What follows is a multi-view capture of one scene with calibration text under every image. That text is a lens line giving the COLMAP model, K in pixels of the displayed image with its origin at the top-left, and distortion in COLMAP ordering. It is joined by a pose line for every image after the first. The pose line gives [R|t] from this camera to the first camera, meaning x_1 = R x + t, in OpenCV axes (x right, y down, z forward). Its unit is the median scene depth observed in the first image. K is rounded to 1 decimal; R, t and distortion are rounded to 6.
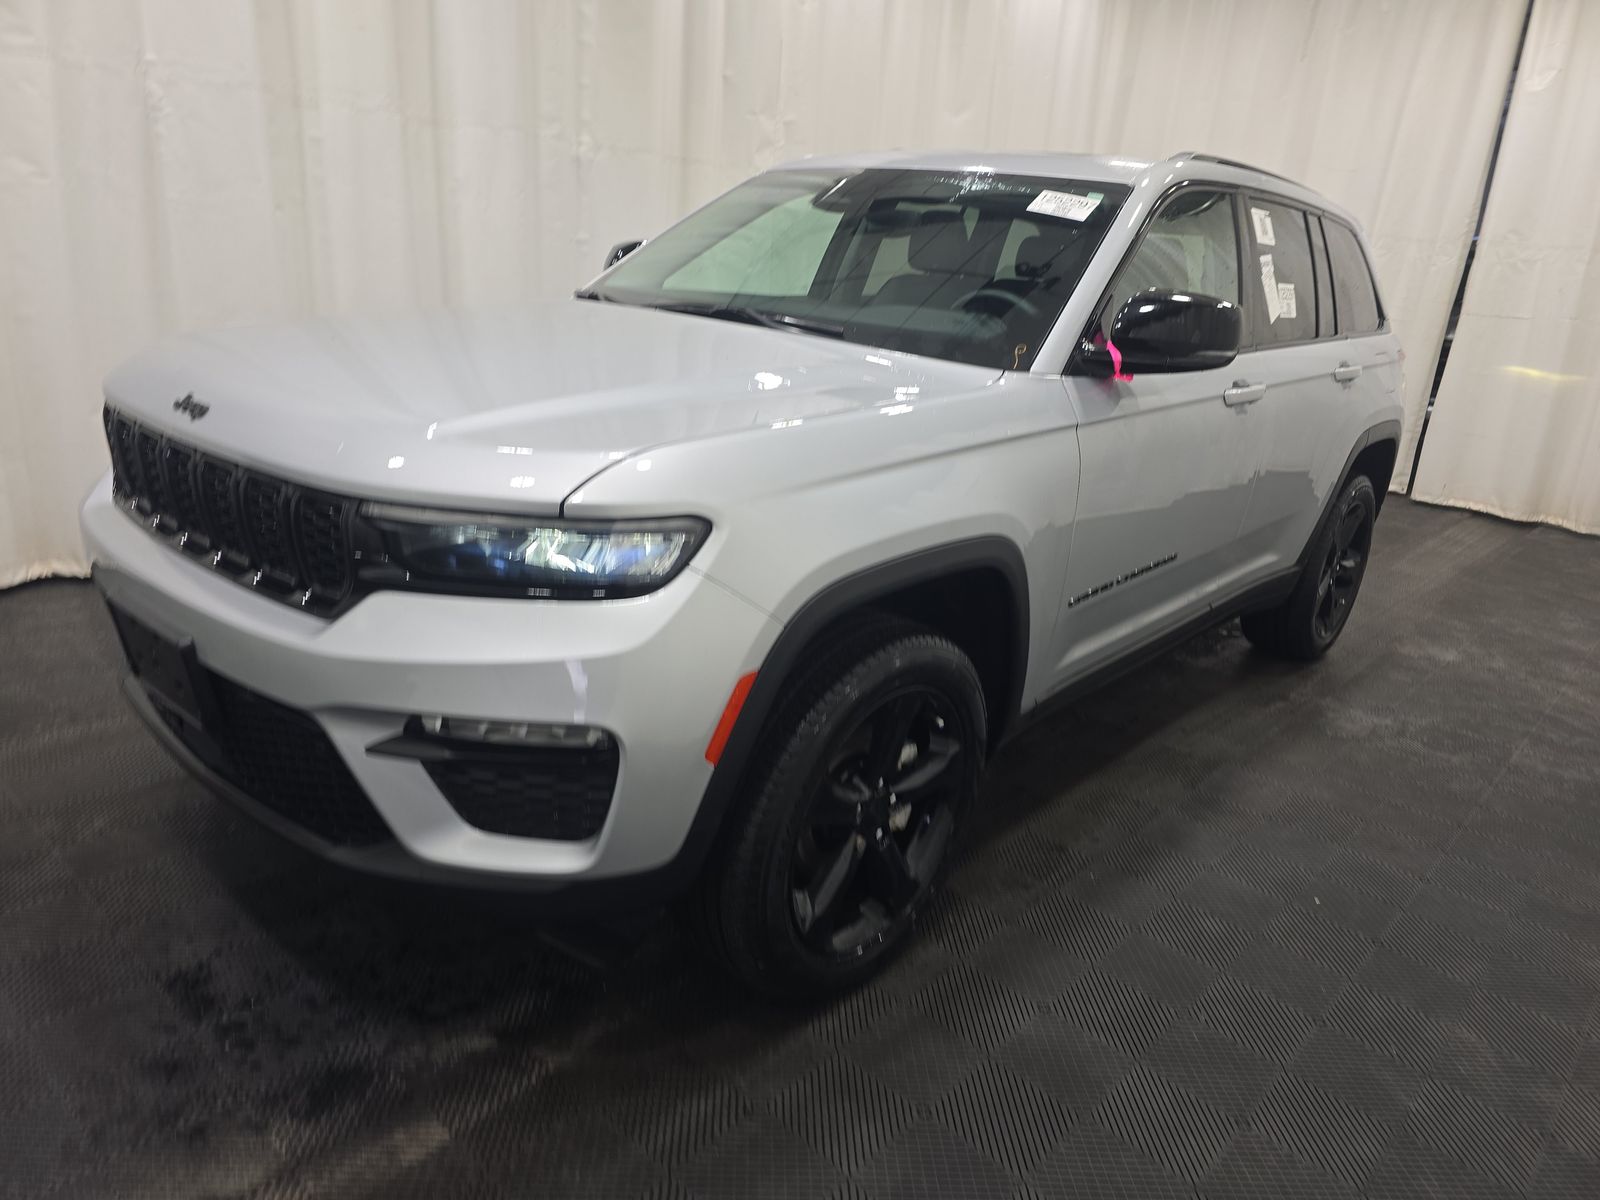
lens RADIAL K [[1089.5, 0, 816.4], [0, 1089.5, 599.7], [0, 0, 1]] dist [0.017394, -0.000591]
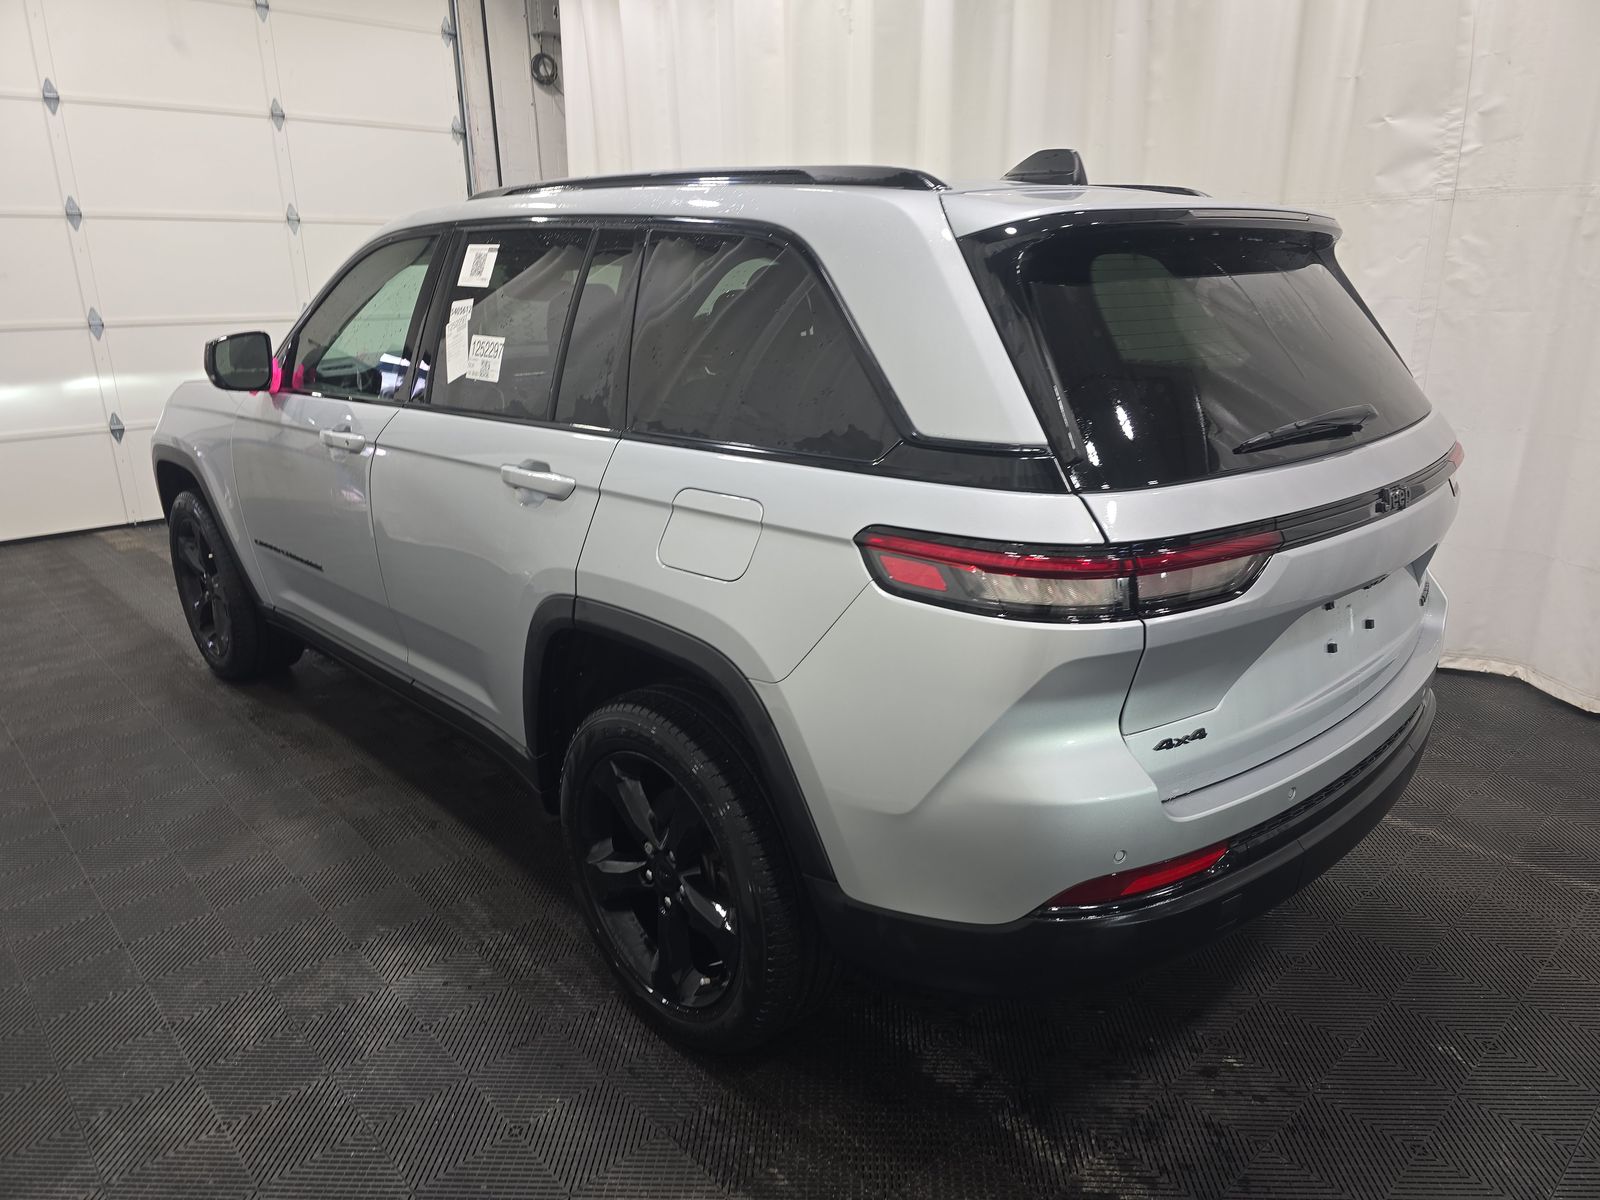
lens RADIAL K [[1089.5, 0, 816.4], [0, 1089.5, 599.7], [0, 0, 1]] dist [0.017394, -0.000591]
pose [[-0.096846, 0.217476, -0.971249, 1.121781], [-0.307200, 0.921660, 0.237004, -0.352458], [0.946704, 0.321321, -0.022451, 1.231517]]
